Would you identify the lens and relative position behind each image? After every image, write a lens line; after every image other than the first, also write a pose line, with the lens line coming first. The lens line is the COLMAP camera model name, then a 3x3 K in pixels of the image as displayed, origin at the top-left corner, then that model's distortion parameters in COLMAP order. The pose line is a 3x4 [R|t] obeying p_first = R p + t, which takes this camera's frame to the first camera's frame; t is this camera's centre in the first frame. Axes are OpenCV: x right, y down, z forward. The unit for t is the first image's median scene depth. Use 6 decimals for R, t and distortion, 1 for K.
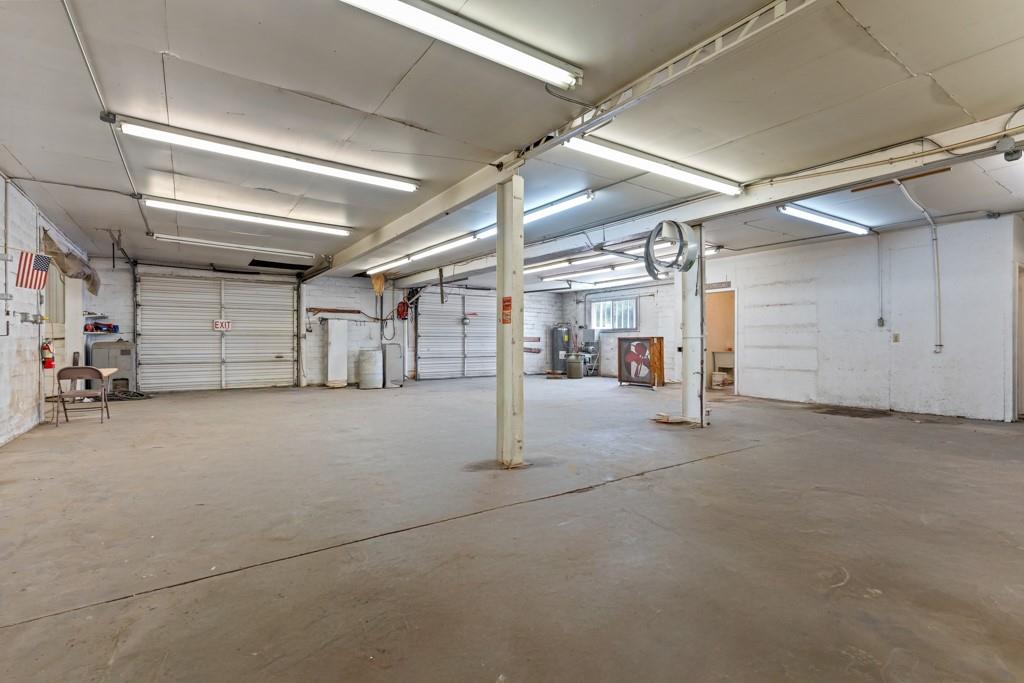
lens RADIAL K [[492.2, 0, 505.9], [0, 492.2, 340.0], [0, 0, 1]] dist [0.000502, 0.000817]
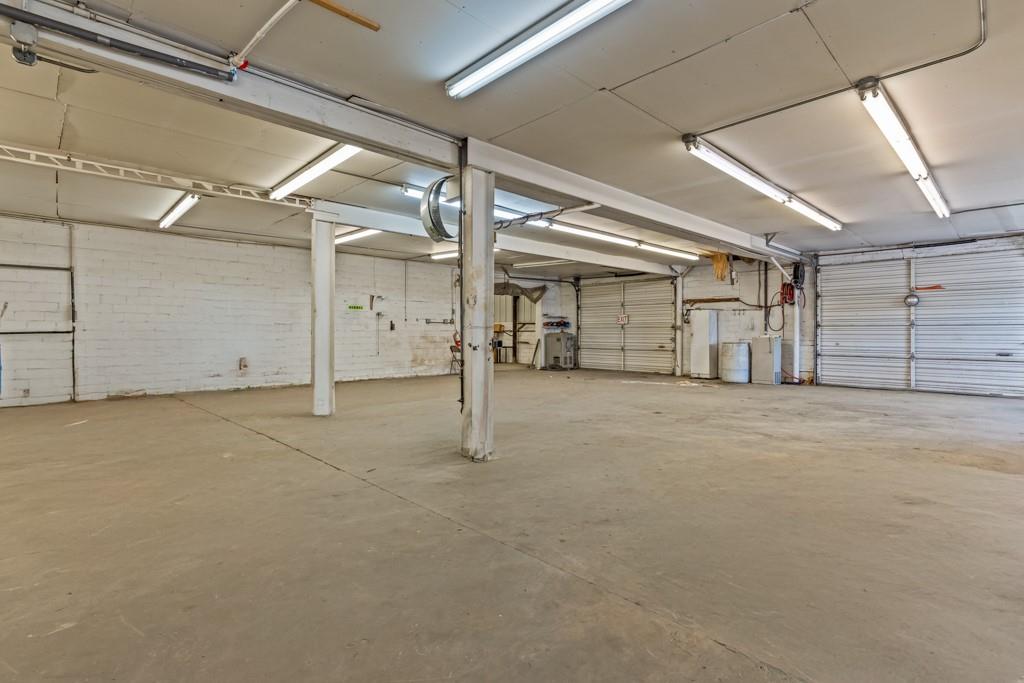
lens RADIAL K [[492.2, 0, 503.5], [0, 492.2, 334.6], [0, 0, 1]] dist [0.000502, 0.000817]
pose [[0.140755, 0.003469, -0.990038, 0.522486], [0.000736, 0.999993, 0.003609, 0.002847], [0.990044, -0.001237, 0.140751, 0.454824]]
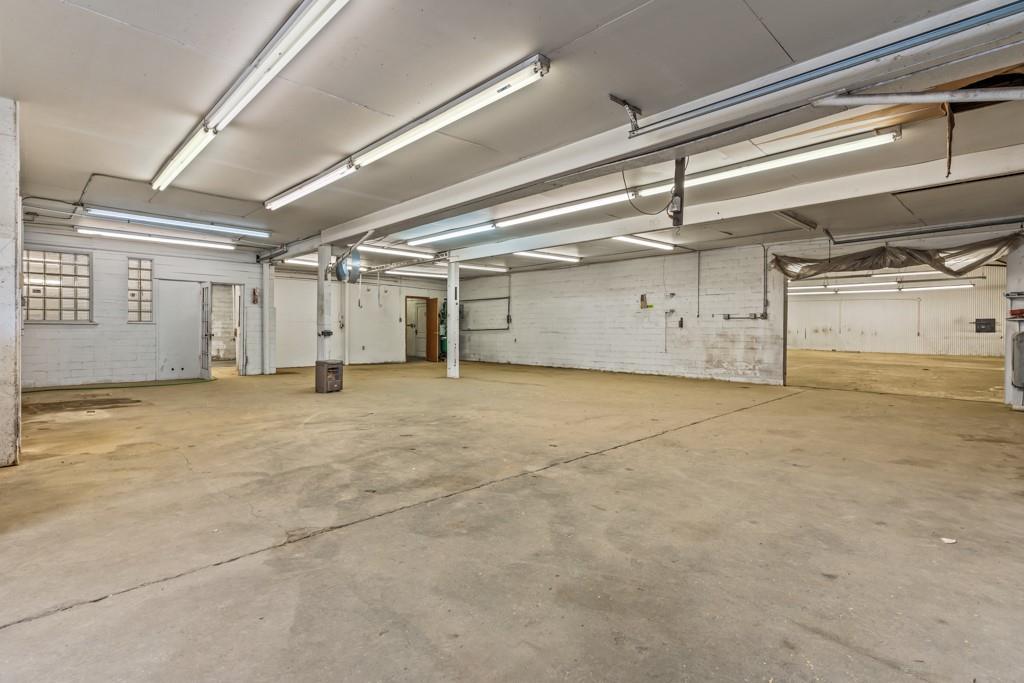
lens RADIAL K [[492.2, 0, 511.5], [0, 492.2, 337.3], [0, 0, 1]] dist [0.000502, 0.000817]
pose [[-0.988968, -0.006641, -0.147979, 0.016756], [-0.008271, 0.999912, 0.010401, 0.008799], [0.147897, 0.011510, -0.988936, 1.214281]]
